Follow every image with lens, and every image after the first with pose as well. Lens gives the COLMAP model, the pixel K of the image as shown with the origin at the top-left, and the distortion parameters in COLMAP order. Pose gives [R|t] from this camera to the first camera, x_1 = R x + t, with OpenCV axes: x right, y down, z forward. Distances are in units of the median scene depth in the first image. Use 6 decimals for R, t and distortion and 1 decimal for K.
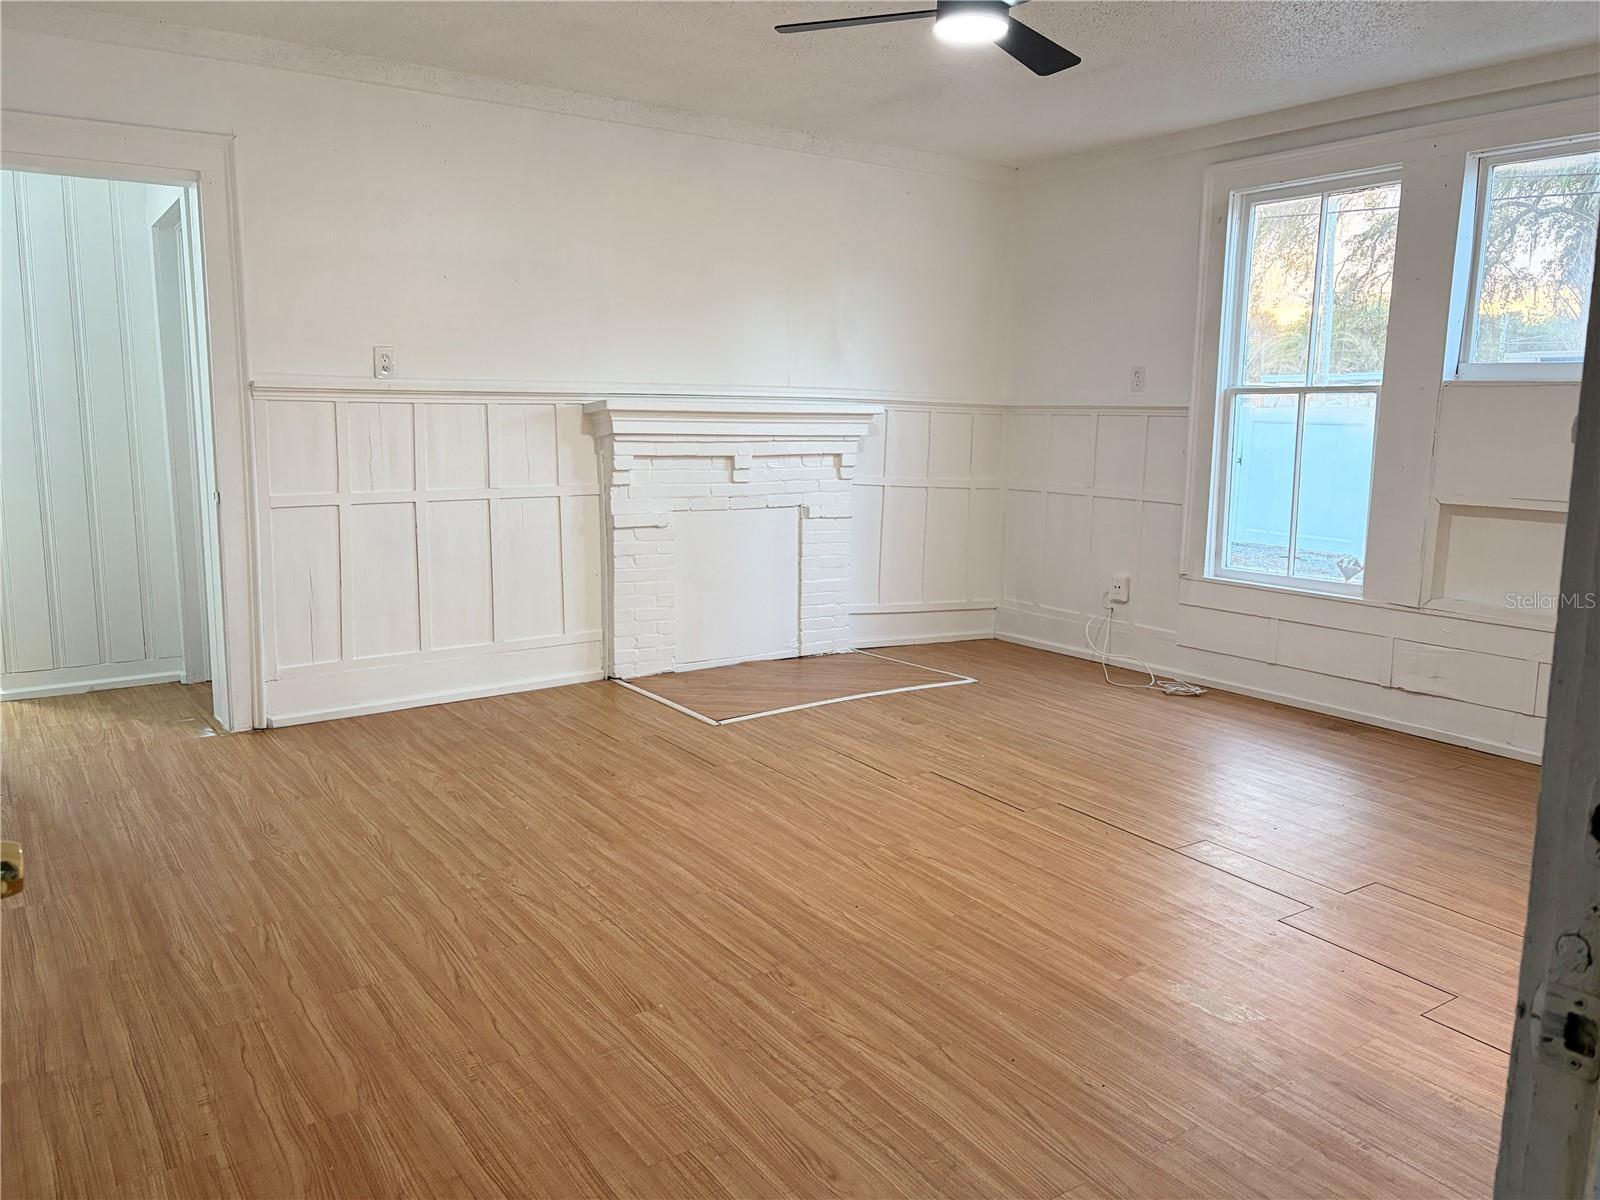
lens RADIAL K [[1204.7, 0, 800.0], [0, 1204.7, 600.0], [0, 0, 1]] dist [0.062542, -0.072940]
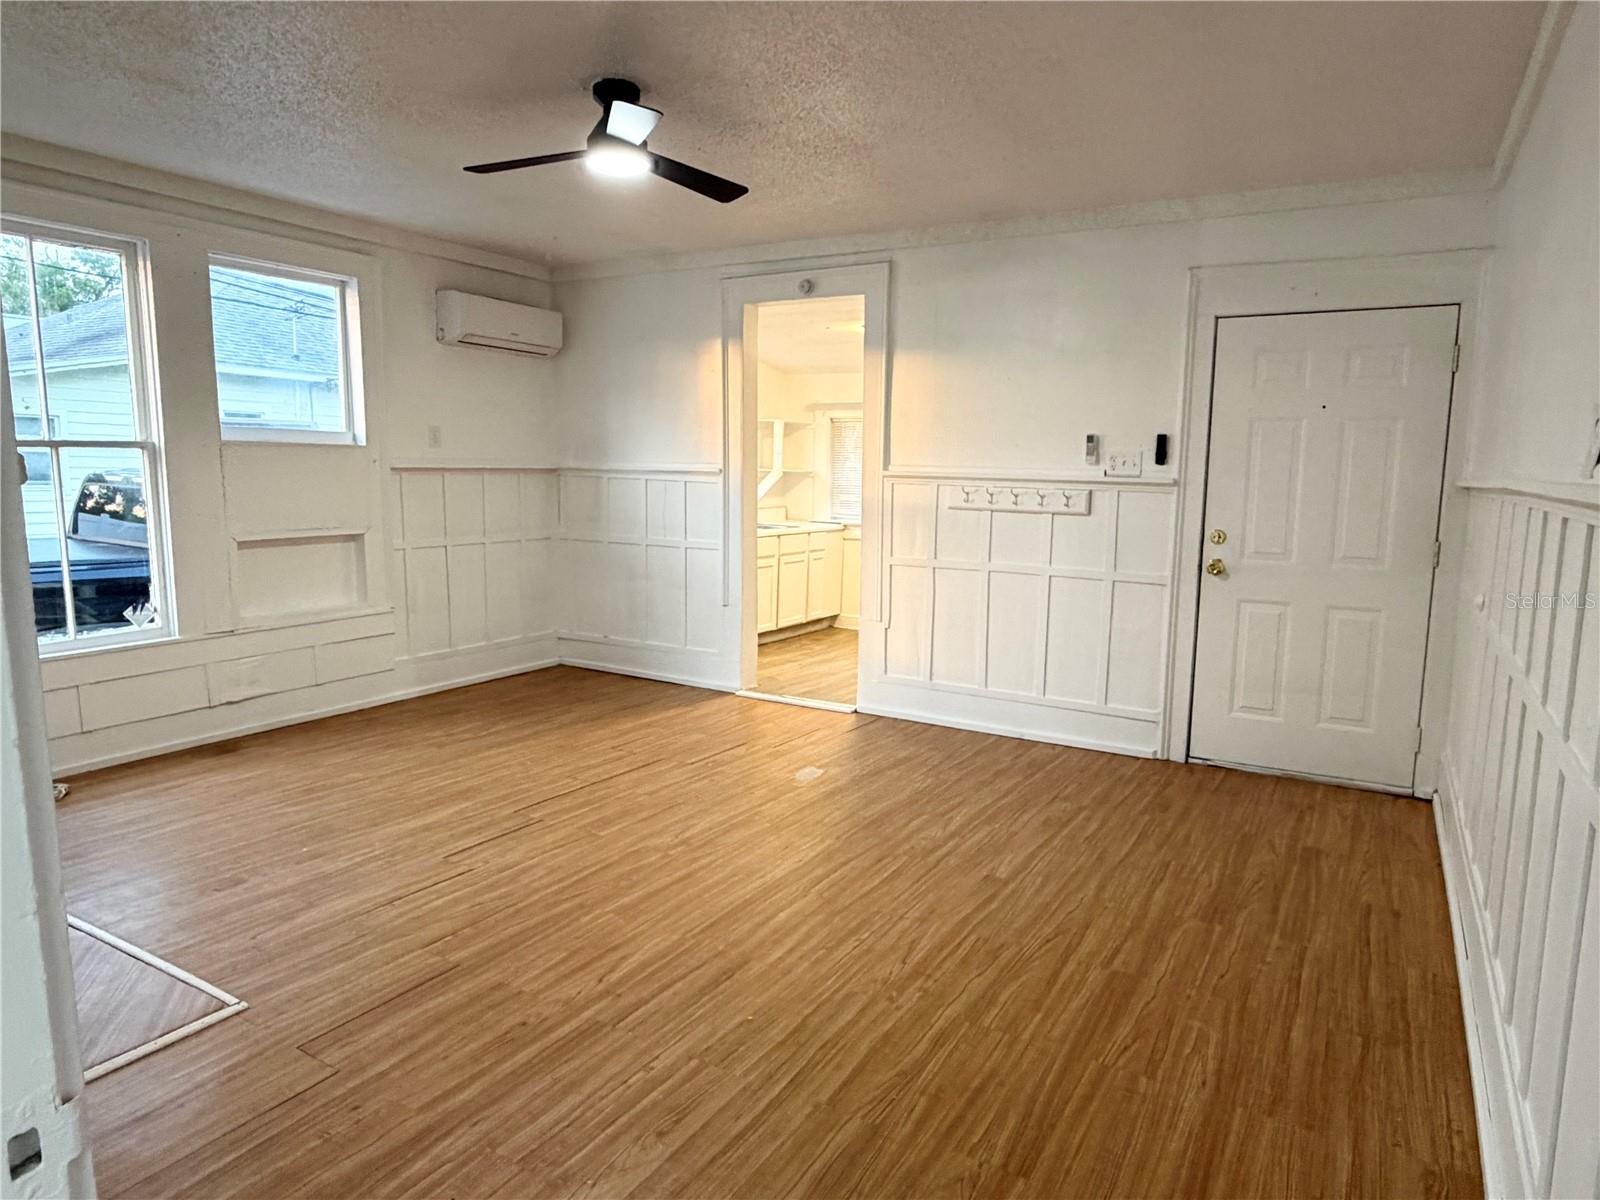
lens RADIAL K [[996.8, 0, 800.0], [0, 996.8, 600.0], [0, 0, 1]] dist [0.001563, -0.001797]
pose [[-0.417753, -0.144407, 0.897011, -0.721016], [0.126910, 0.968334, 0.214994, -0.197215], [-0.899653, 0.203654, -0.386198, 1.069583]]
